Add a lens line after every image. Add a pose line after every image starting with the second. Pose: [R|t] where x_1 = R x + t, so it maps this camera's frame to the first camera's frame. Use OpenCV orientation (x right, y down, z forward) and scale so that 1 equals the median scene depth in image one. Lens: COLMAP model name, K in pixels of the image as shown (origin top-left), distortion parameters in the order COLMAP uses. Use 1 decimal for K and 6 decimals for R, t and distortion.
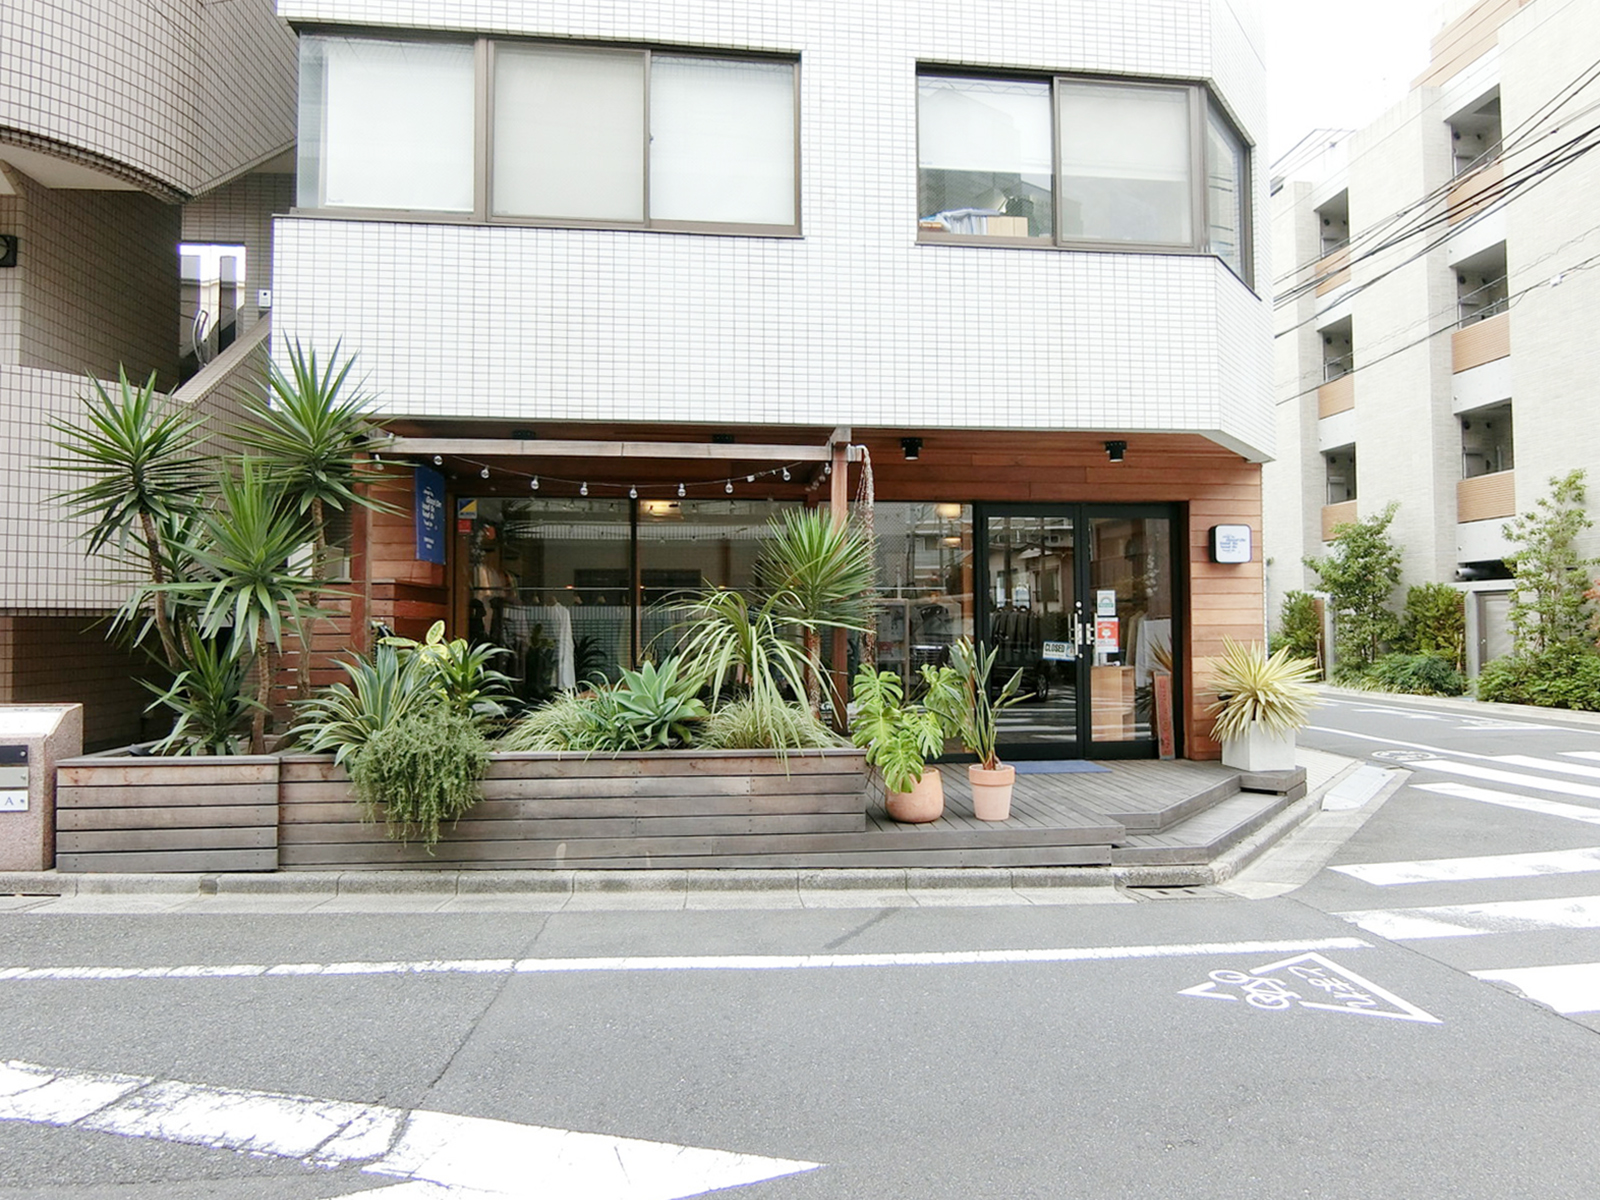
lens RADIAL K [[911.3, 0, 813.7], [0, 911.3, 605.3], [0, 0, 1]] dist [-0.003578, -0.000867]
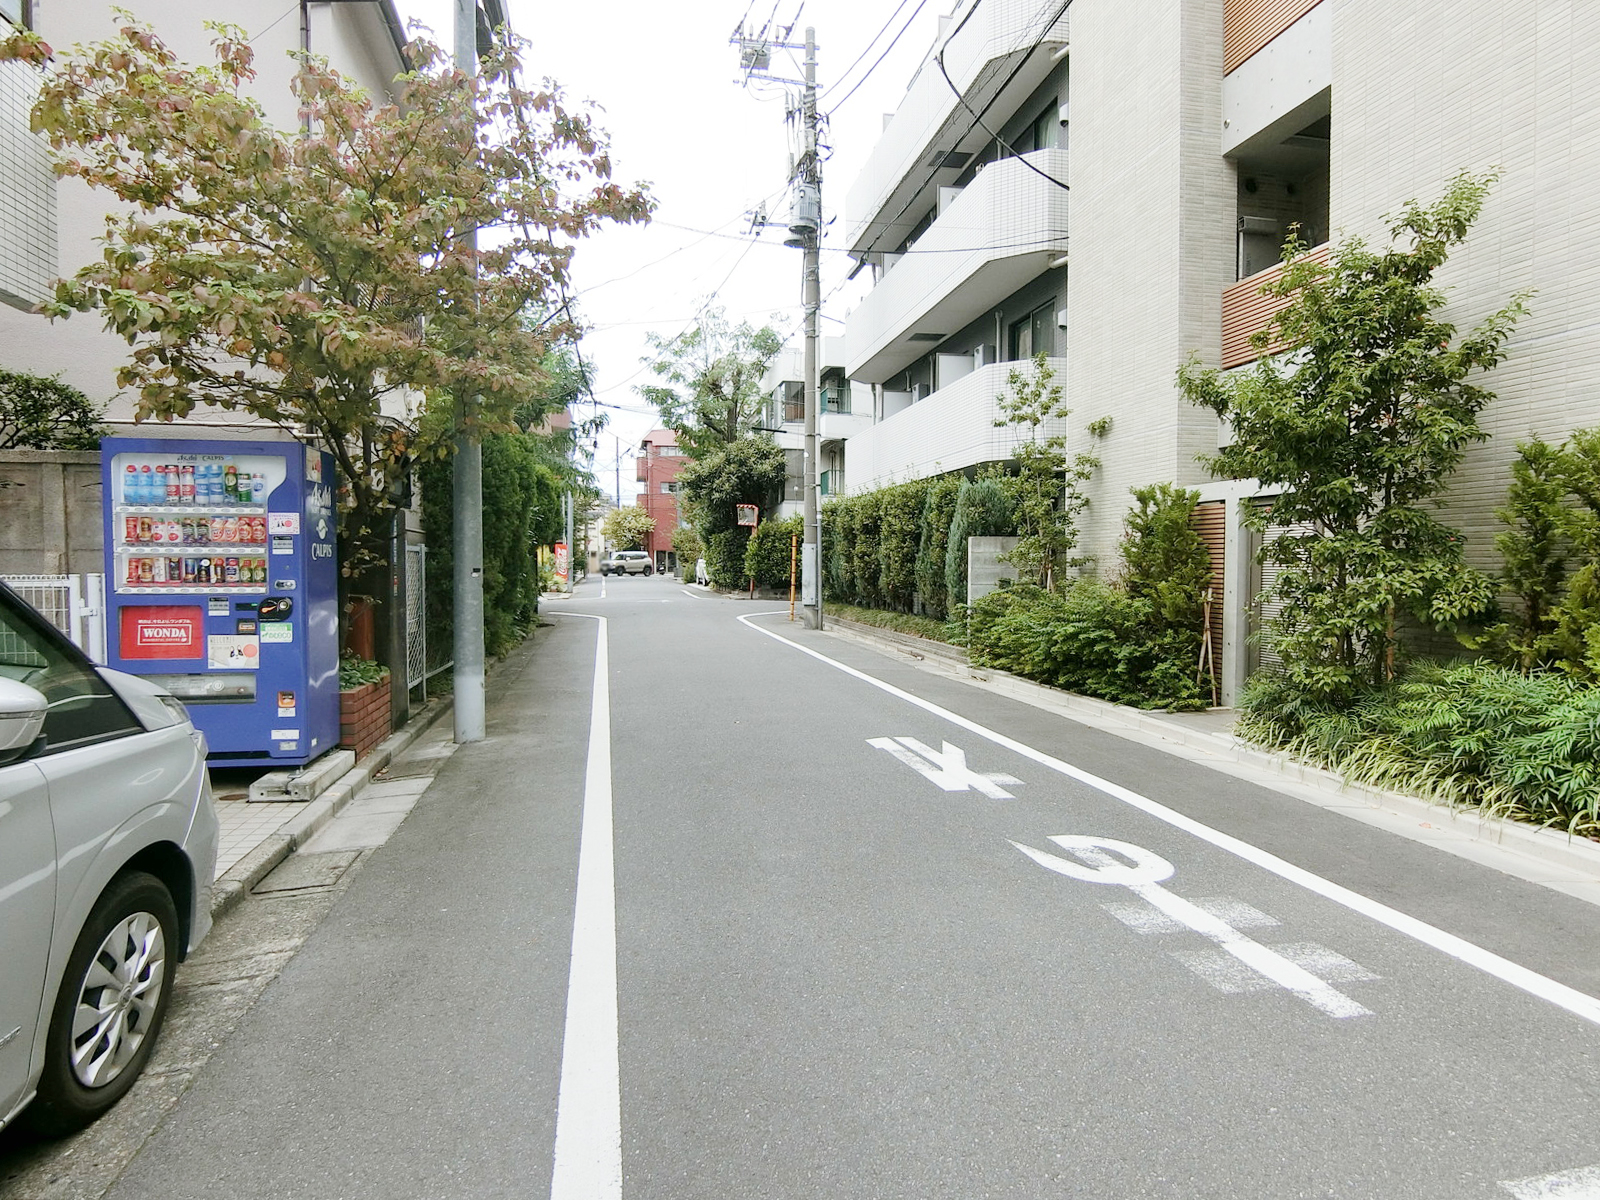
lens RADIAL K [[911.3, 0, 785.1], [0, 911.3, 594.7], [0, 0, 1]] dist [-0.003578, -0.000867]
pose [[0.994461, 0.005904, 0.104940, 0.335268], [-0.011821, 0.998369, 0.055853, 0.013876], [-0.104439, -0.056784, 0.992909, 0.637286]]
